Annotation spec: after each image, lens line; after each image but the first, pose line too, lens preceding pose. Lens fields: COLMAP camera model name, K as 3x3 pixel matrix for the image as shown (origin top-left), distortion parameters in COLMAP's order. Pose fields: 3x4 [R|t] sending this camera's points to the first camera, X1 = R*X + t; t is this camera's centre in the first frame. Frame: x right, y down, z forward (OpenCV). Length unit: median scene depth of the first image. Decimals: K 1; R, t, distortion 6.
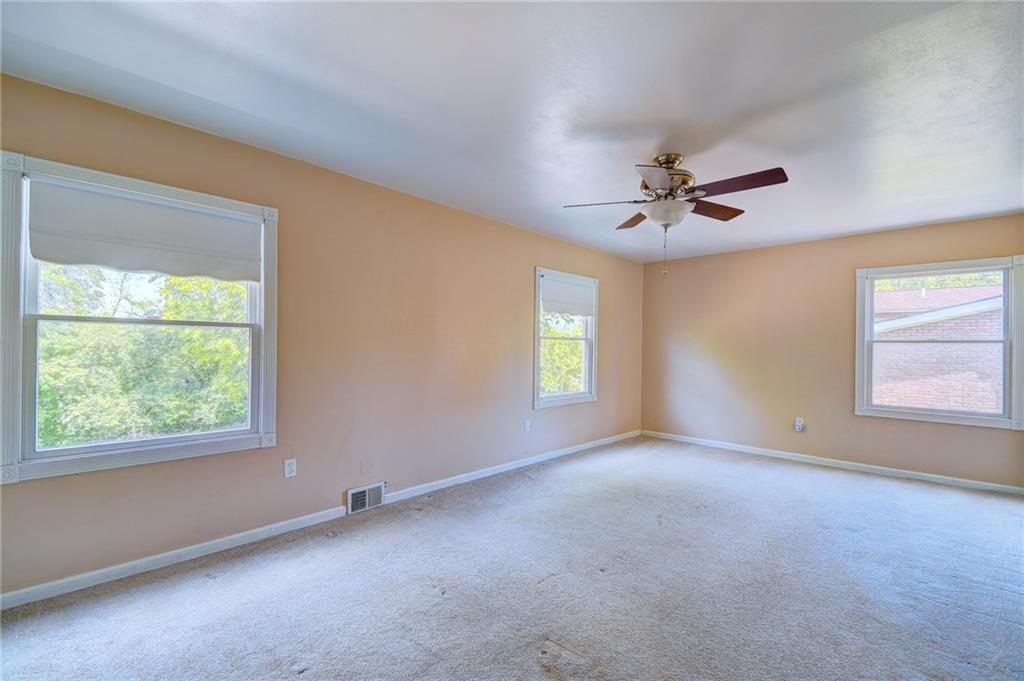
lens RADIAL K [[441.0, 0, 512.0], [0, 441.0, 340.5], [0, 0, 1]] dist [-0.002028, -0.000323]
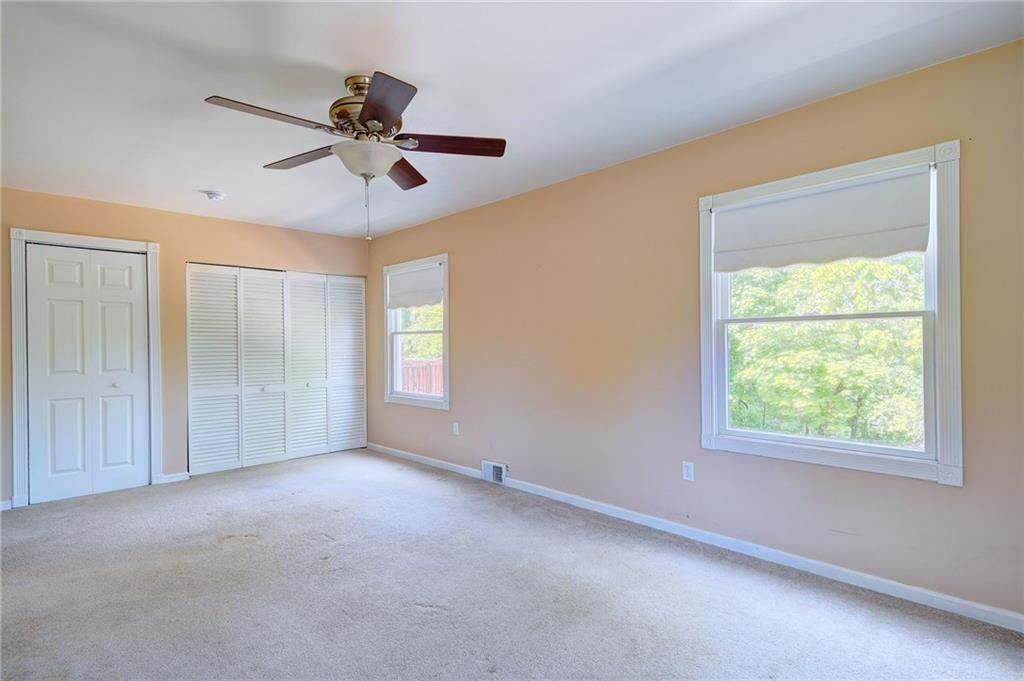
lens RADIAL K [[538.8, 0, 510.7], [0, 538.8, 342.7], [0, 0, 1]] dist [0.002184, 0.000123]
pose [[-0.072795, -0.013478, -0.997256, 0.483434], [0.025186, 0.999565, -0.015348, 0.015413], [0.997029, -0.026234, -0.072424, 0.508341]]
